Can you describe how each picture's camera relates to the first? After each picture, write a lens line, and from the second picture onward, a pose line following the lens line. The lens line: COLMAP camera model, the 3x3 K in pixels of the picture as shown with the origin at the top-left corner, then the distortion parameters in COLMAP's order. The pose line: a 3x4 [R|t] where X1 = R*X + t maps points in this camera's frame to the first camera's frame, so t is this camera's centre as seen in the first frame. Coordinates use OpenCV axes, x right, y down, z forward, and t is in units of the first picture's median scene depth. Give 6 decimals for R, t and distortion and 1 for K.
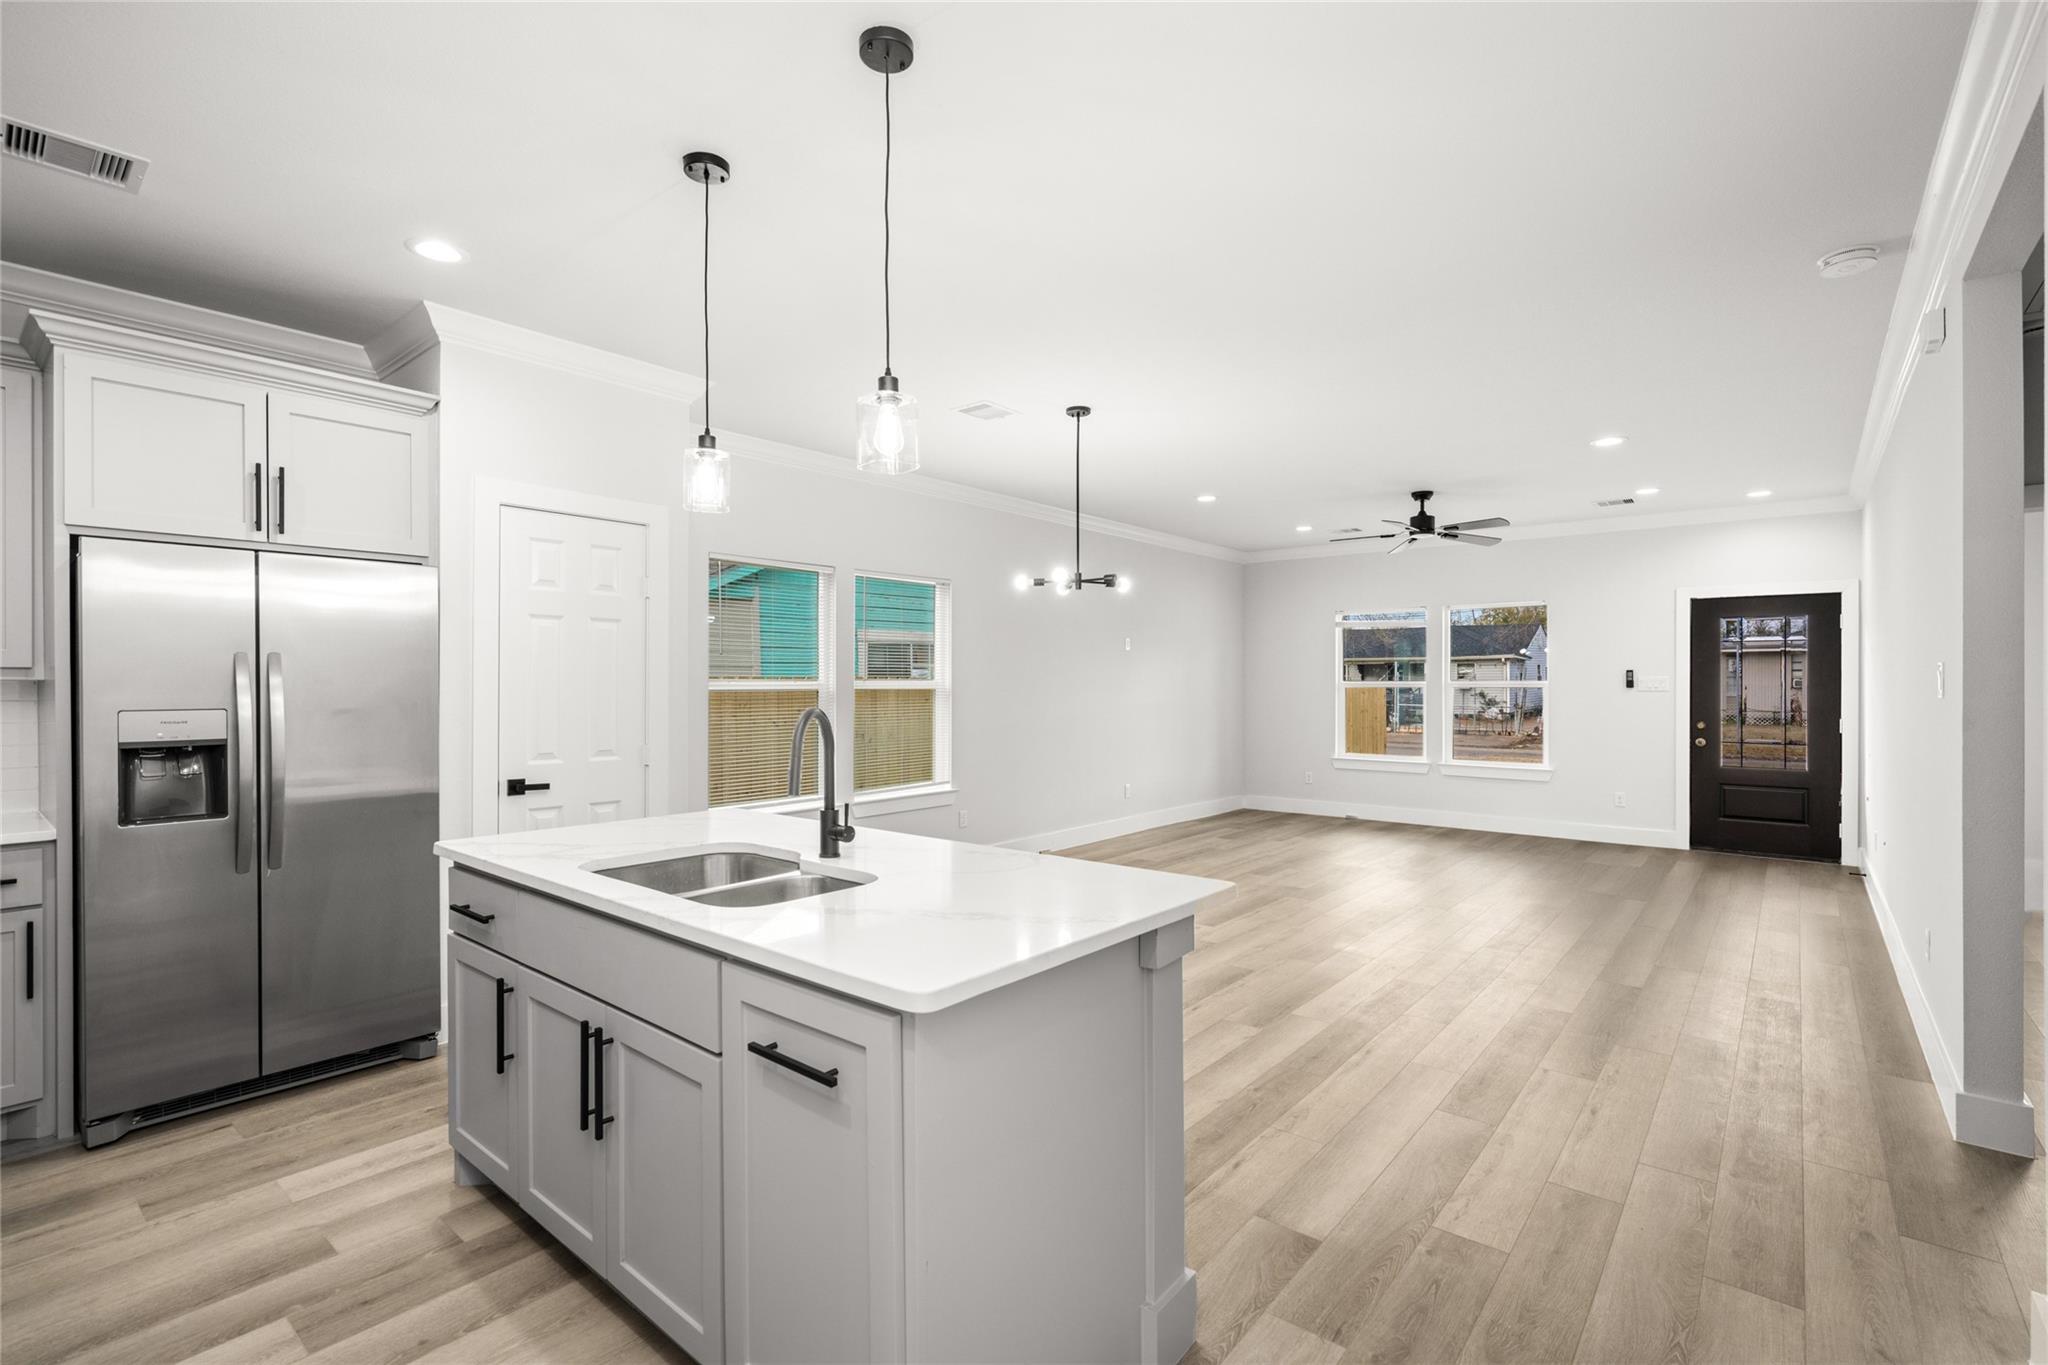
lens RADIAL K [[933.5, 0, 1026.6], [0, 933.5, 688.9], [0, 0, 1]] dist [0.001500, 0.000256]
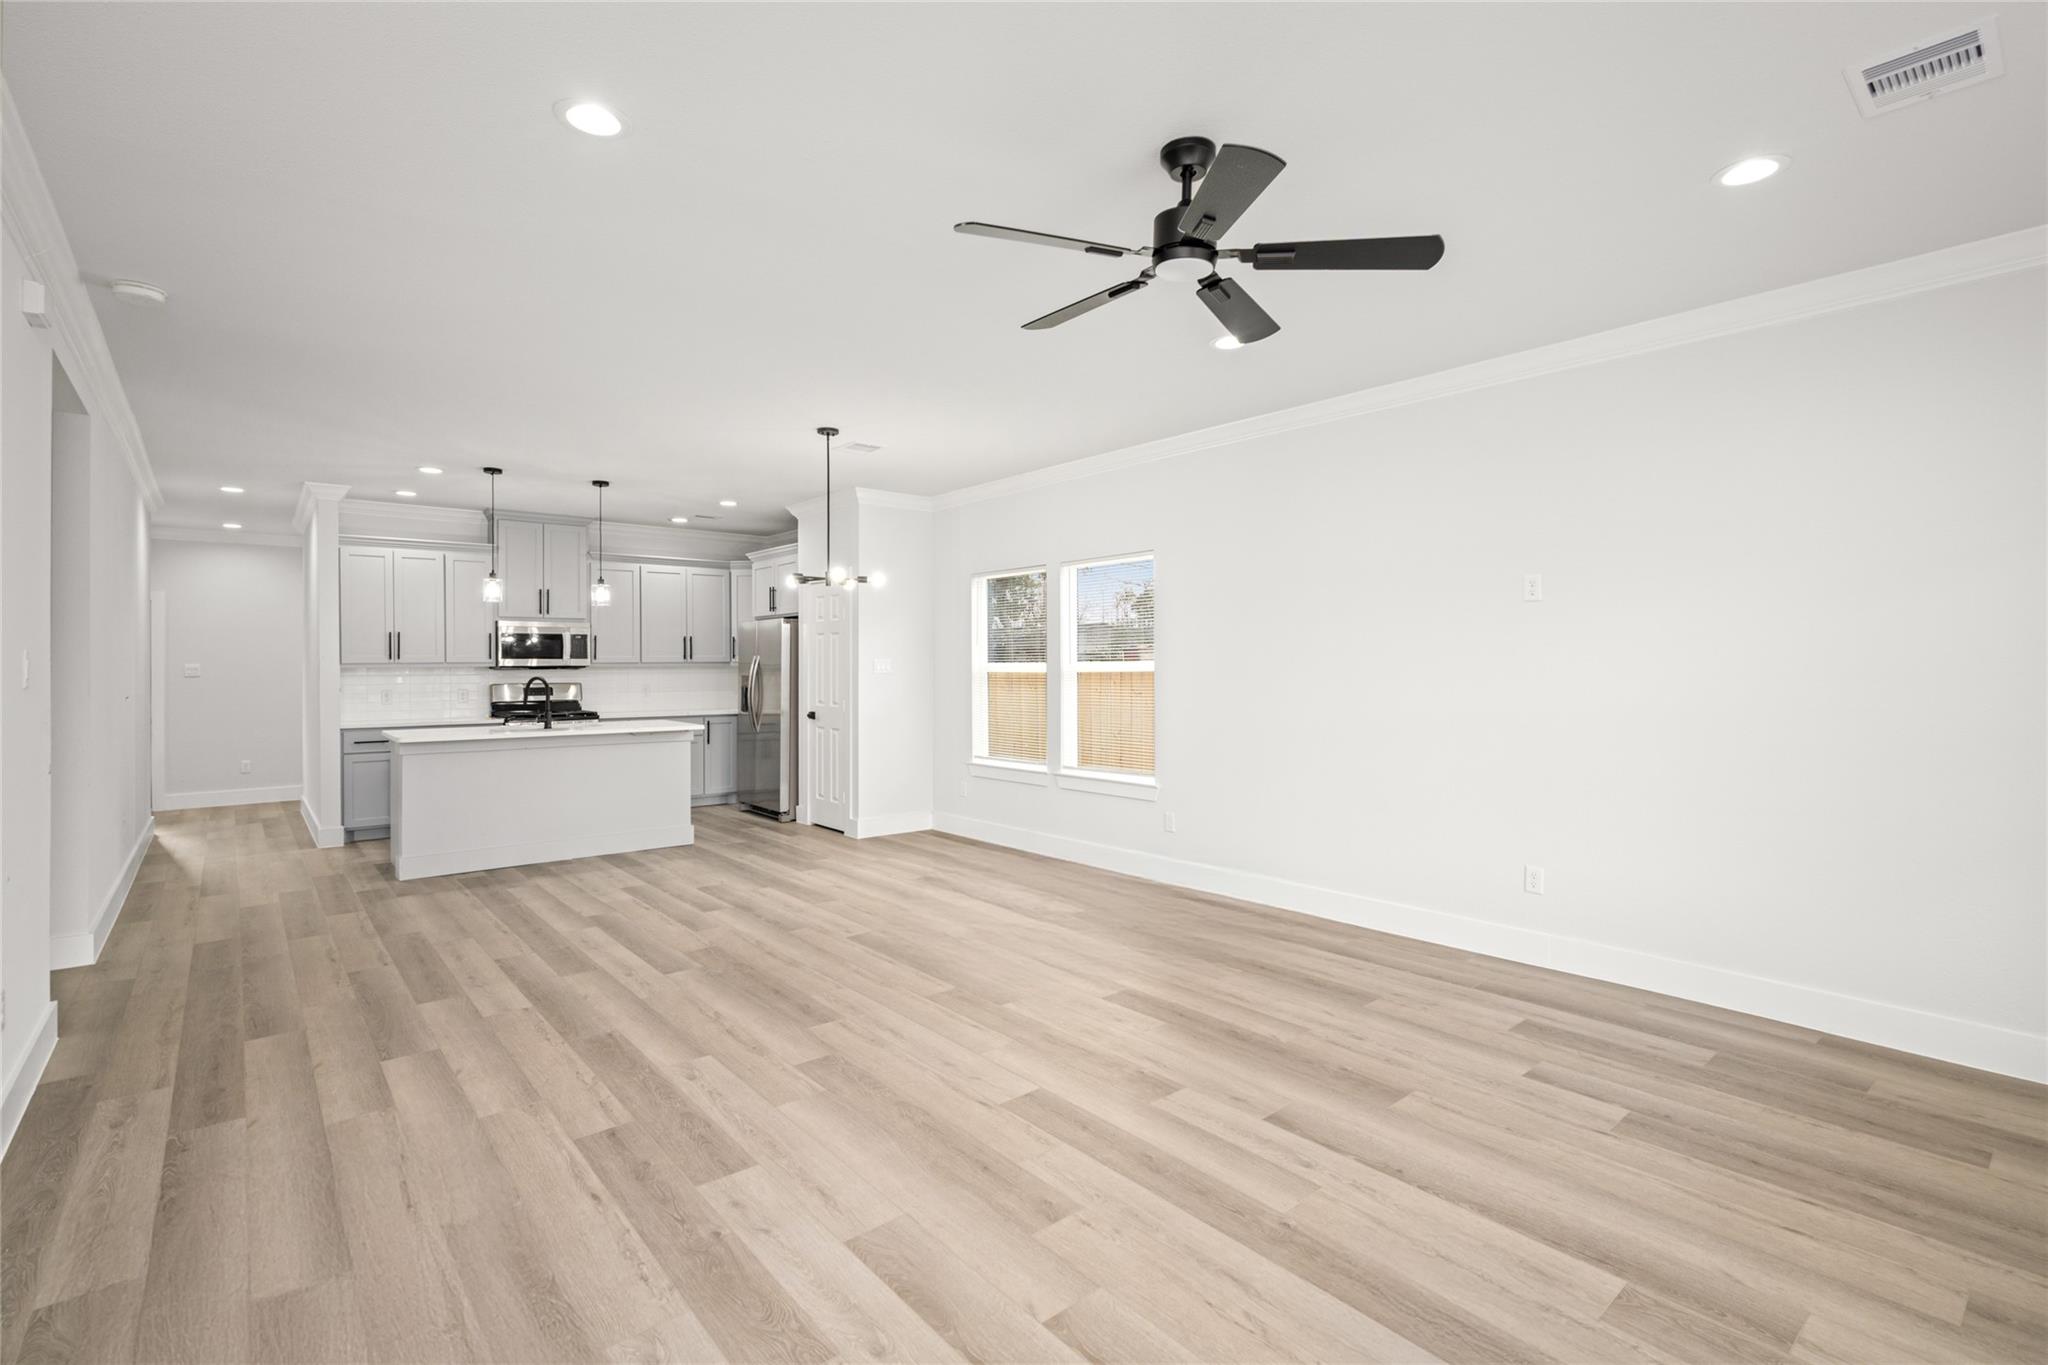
lens RADIAL K [[934.0, 0, 1016.4], [0, 934.0, 669.6], [0, 0, 1]] dist [-0.002281, 0.000132]
pose [[-0.181636, 0.005532, -0.983350, 0.798331], [-0.000996, 0.999983, 0.005809, -0.006812], [0.983365, 0.002035, -0.181627, 1.001347]]
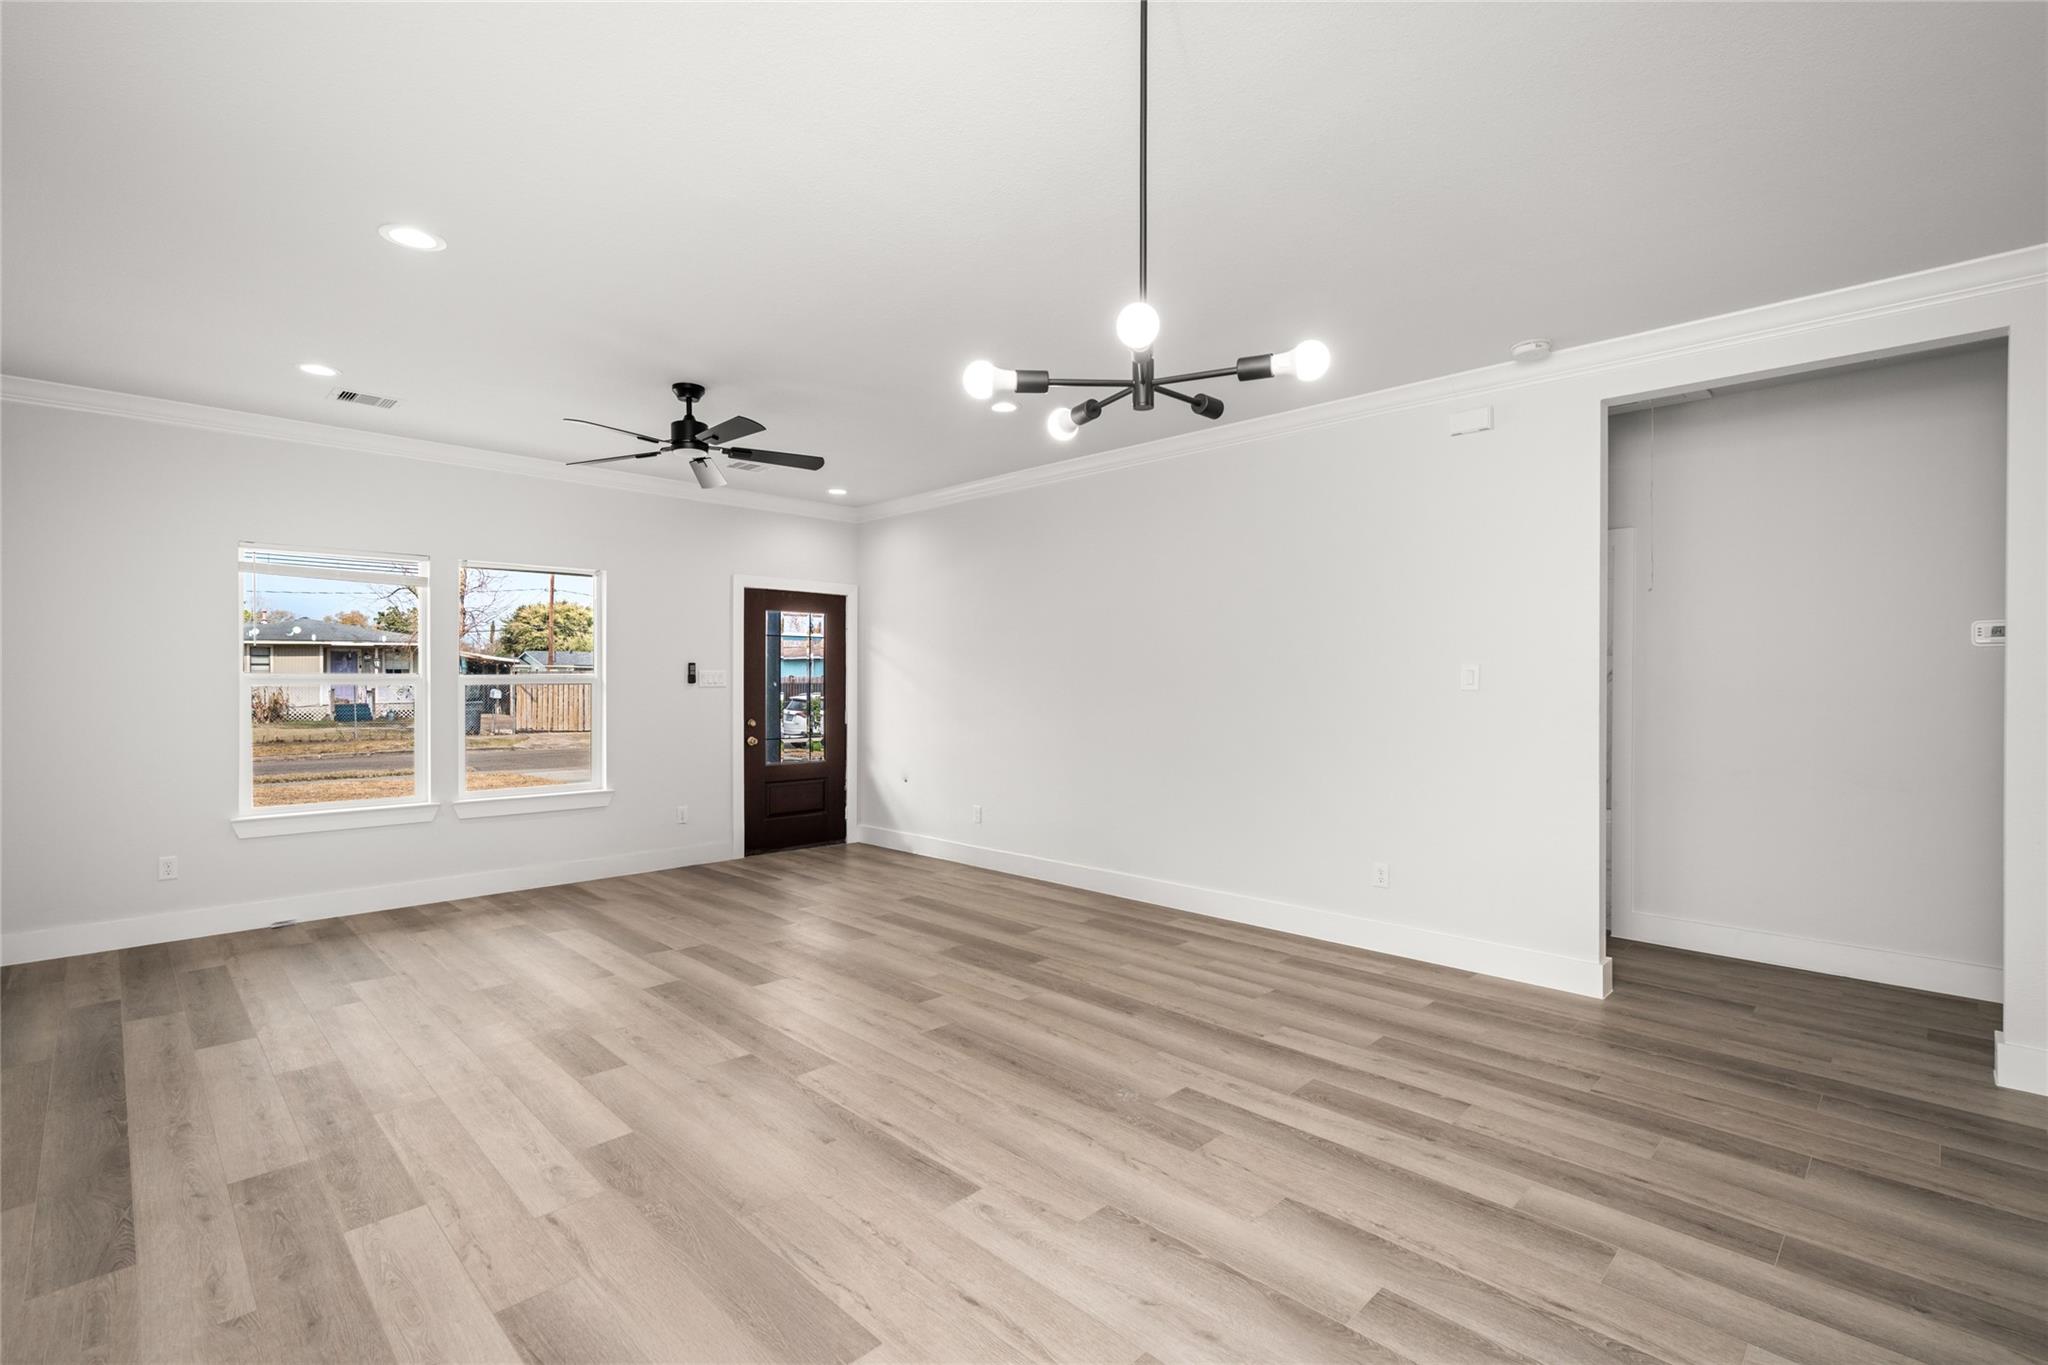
lens RADIAL K [[928.8, 0, 1024.0], [0, 928.8, 682.5], [0, 0, 1]] dist [-0.001091, -0.000207]
pose [[0.095445, -0.002846, 0.995431, -0.203165], [0.003976, 0.999989, 0.002478, -0.003431], [-0.995427, 0.003722, 0.095455, 0.704295]]
